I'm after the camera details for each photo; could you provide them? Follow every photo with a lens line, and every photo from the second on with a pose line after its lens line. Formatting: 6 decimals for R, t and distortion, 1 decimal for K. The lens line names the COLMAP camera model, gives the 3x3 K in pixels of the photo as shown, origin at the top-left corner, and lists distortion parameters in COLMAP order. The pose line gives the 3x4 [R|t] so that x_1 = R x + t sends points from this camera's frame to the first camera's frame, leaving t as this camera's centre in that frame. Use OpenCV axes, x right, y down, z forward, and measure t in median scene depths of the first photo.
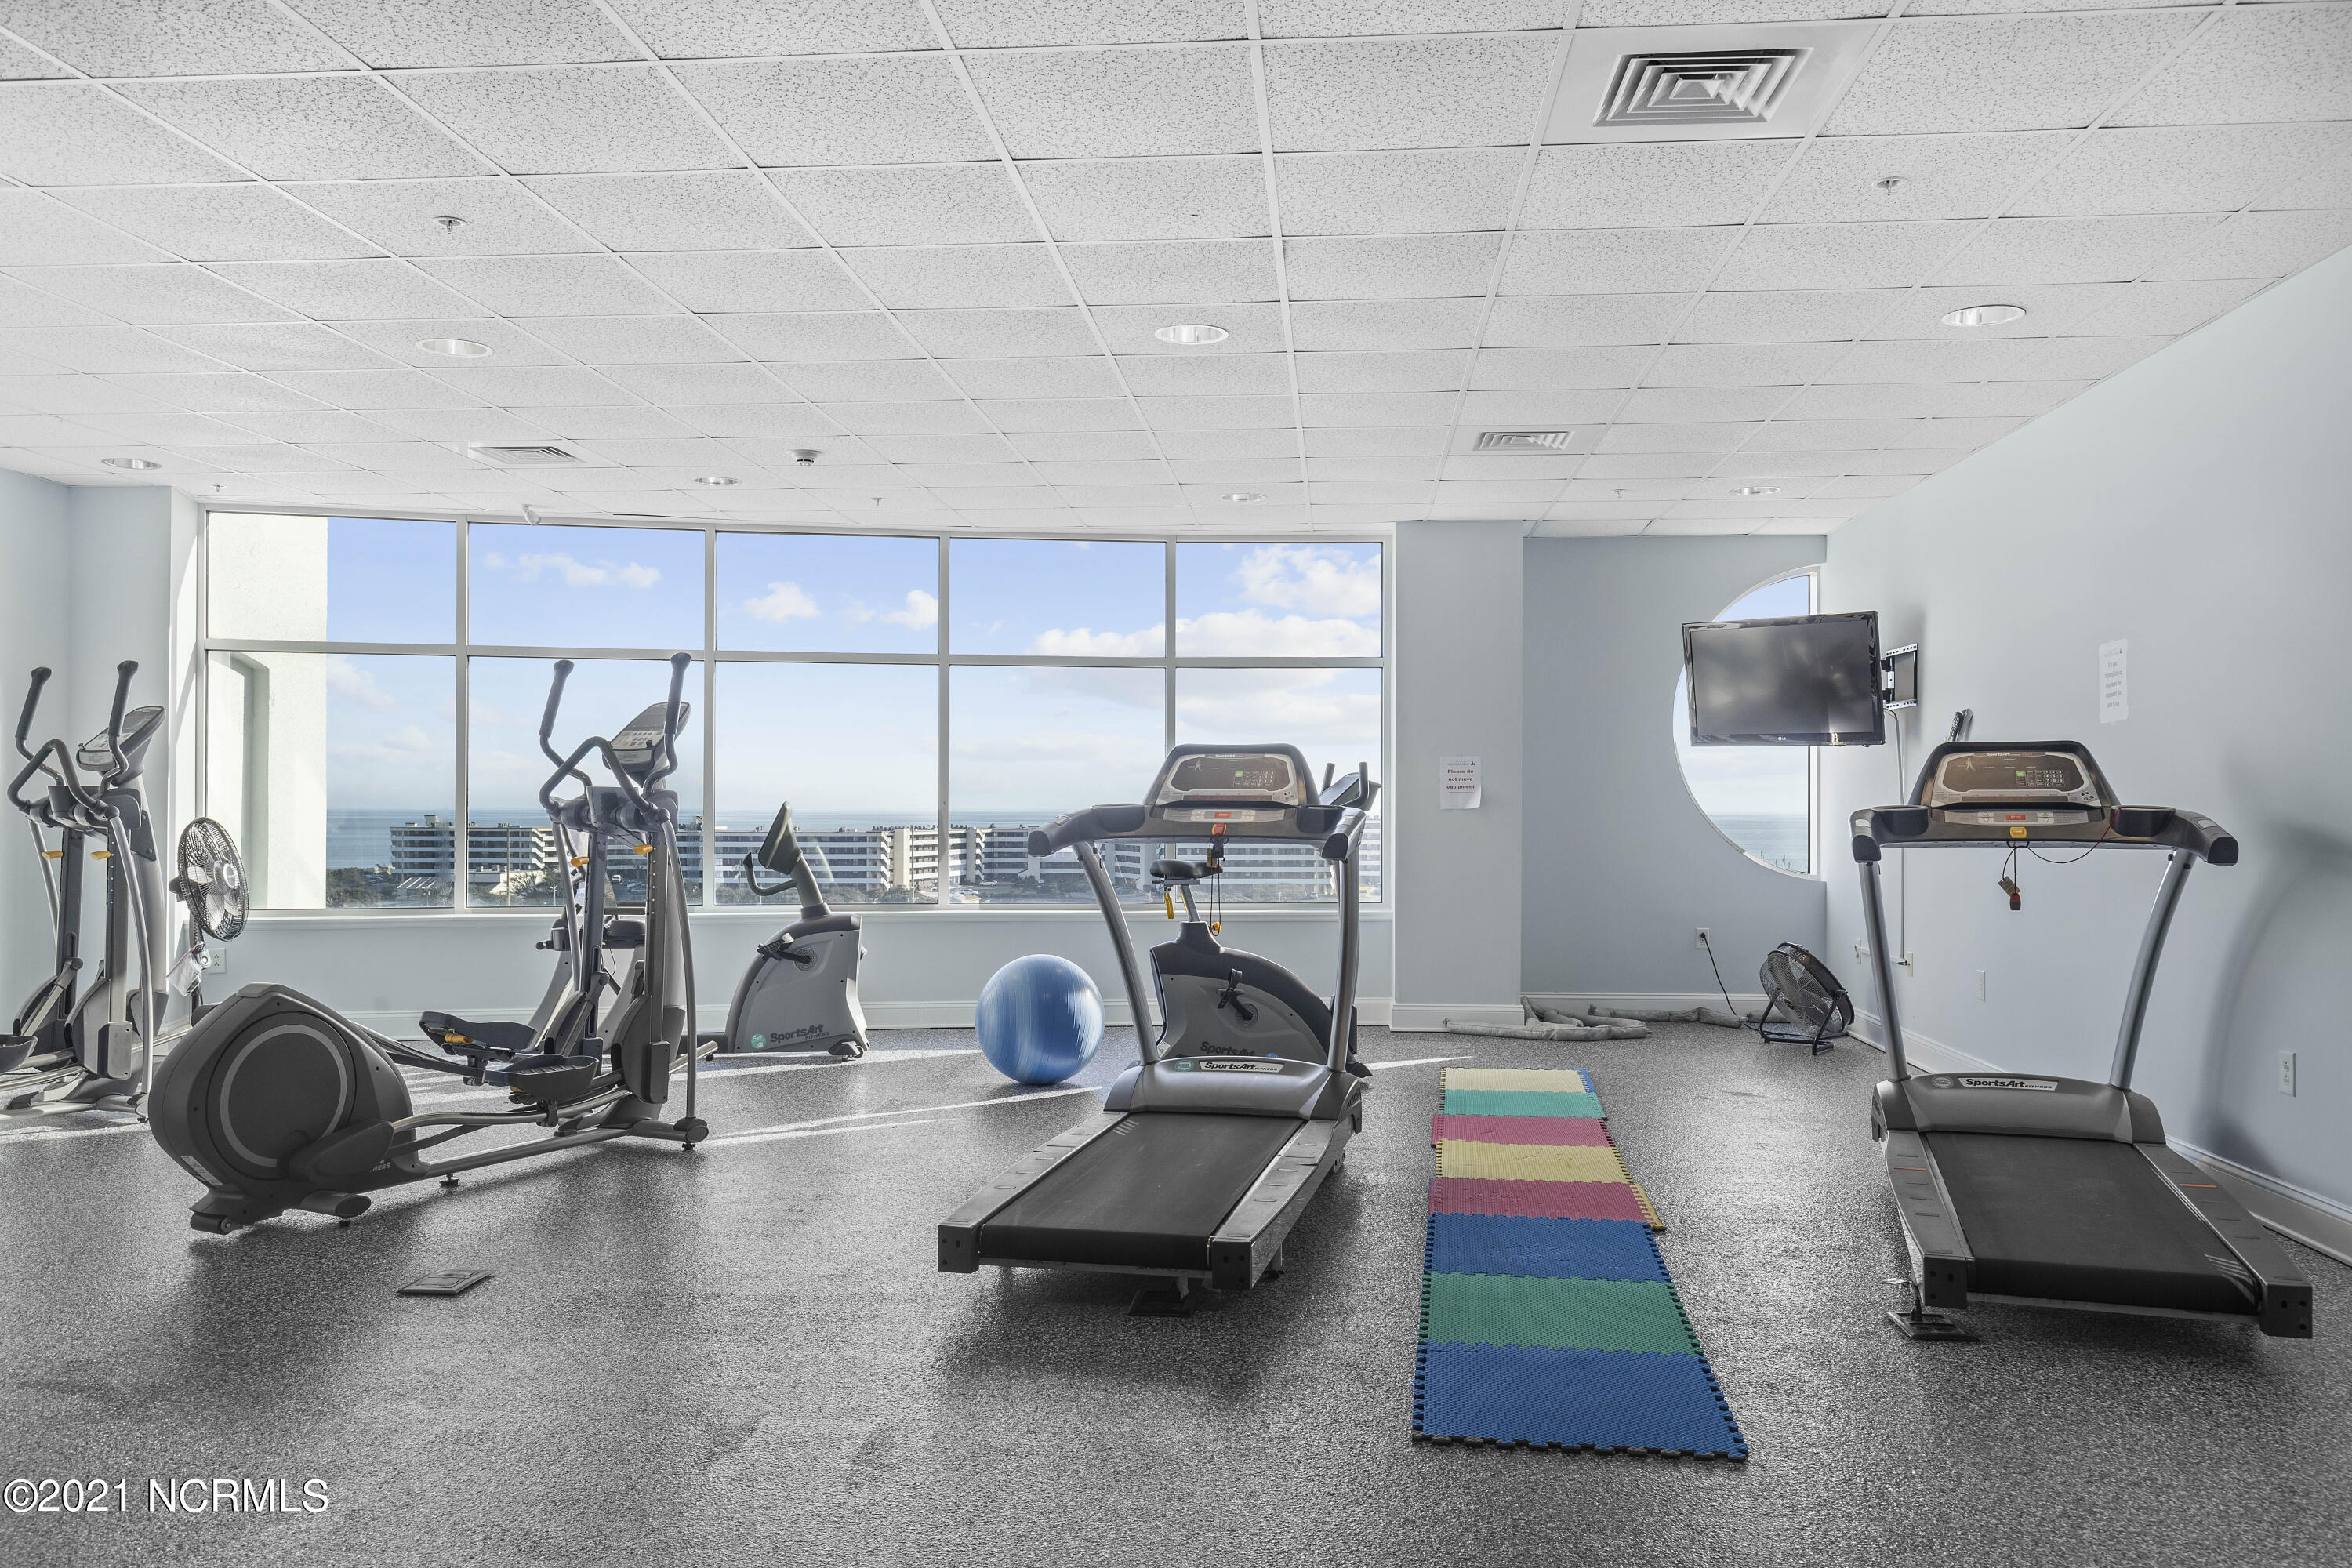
lens RADIAL K [[1859.2, 0, 1178.0], [0, 1859.2, 777.8], [0, 0, 1]] dist [0.010185, -0.007031]
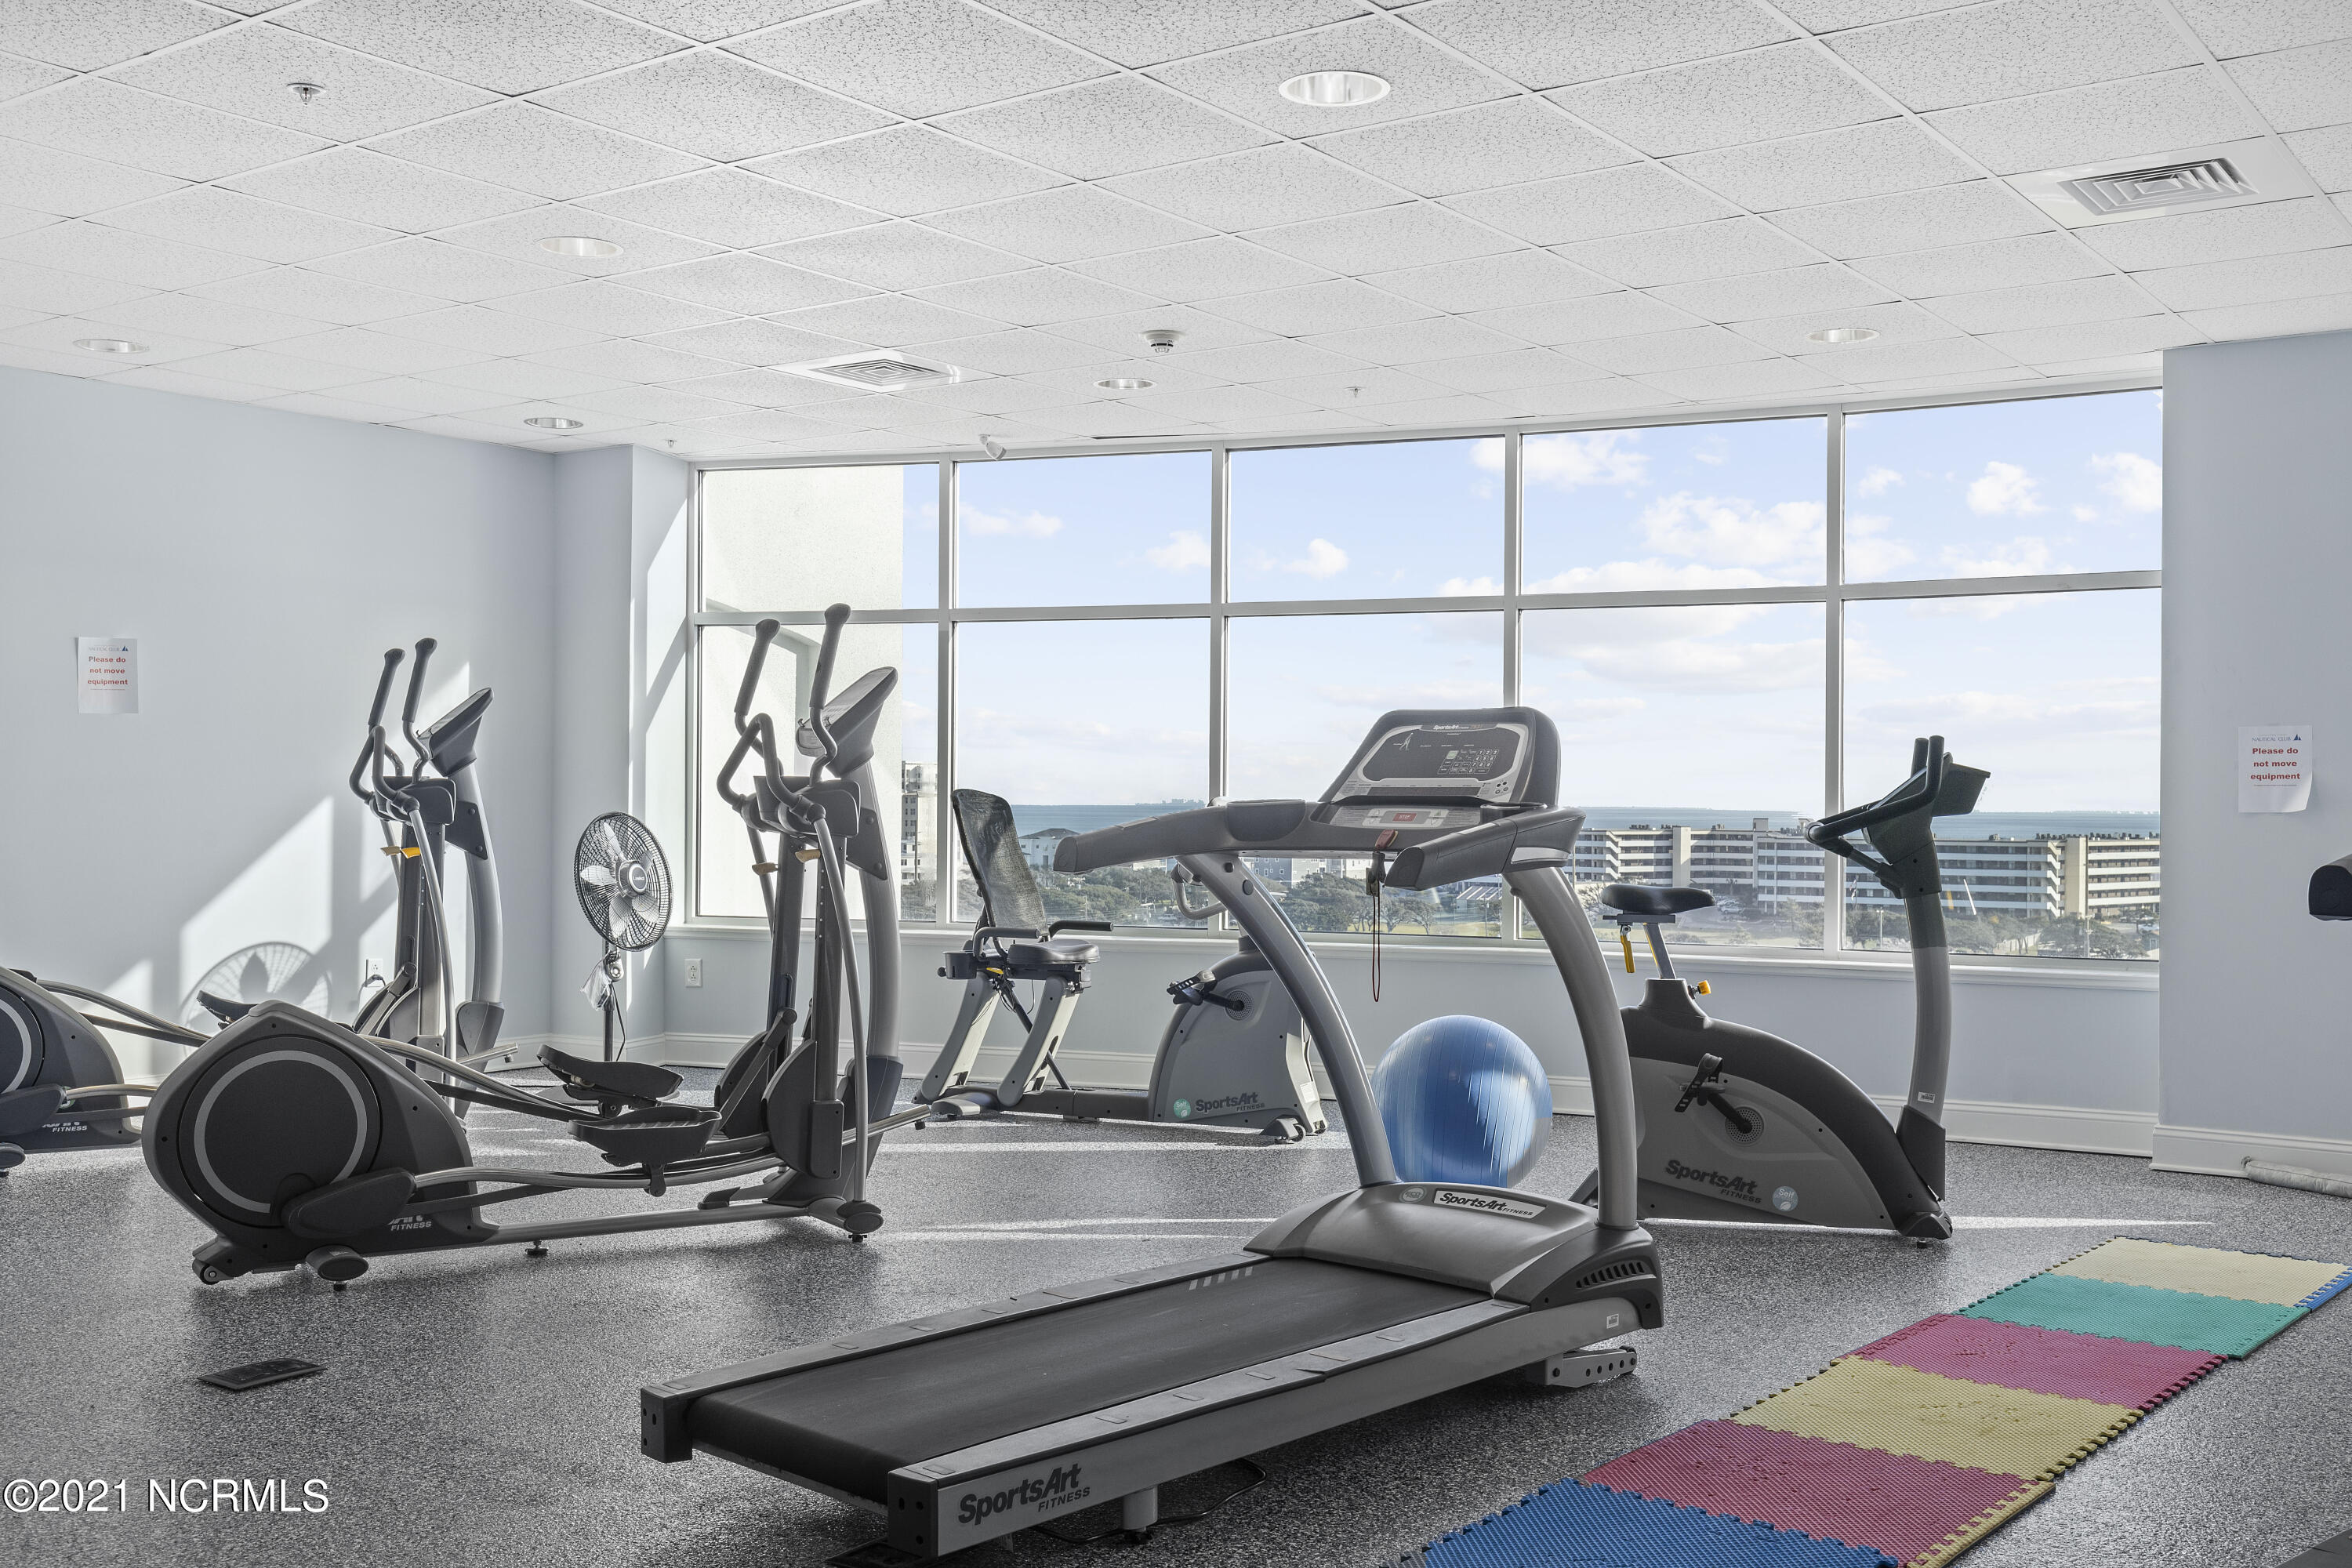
lens RADIAL K [[2292.4, 0, 1180.9], [0, 2292.4, 776.7], [0, 0, 1]] dist [0.007349, 0.000000]
pose [[0.849137, -0.001428, -0.528170, 0.291753], [0.002732, 0.999995, 0.001689, 0.003251], [0.528165, -0.002877, 0.849137, 0.208979]]
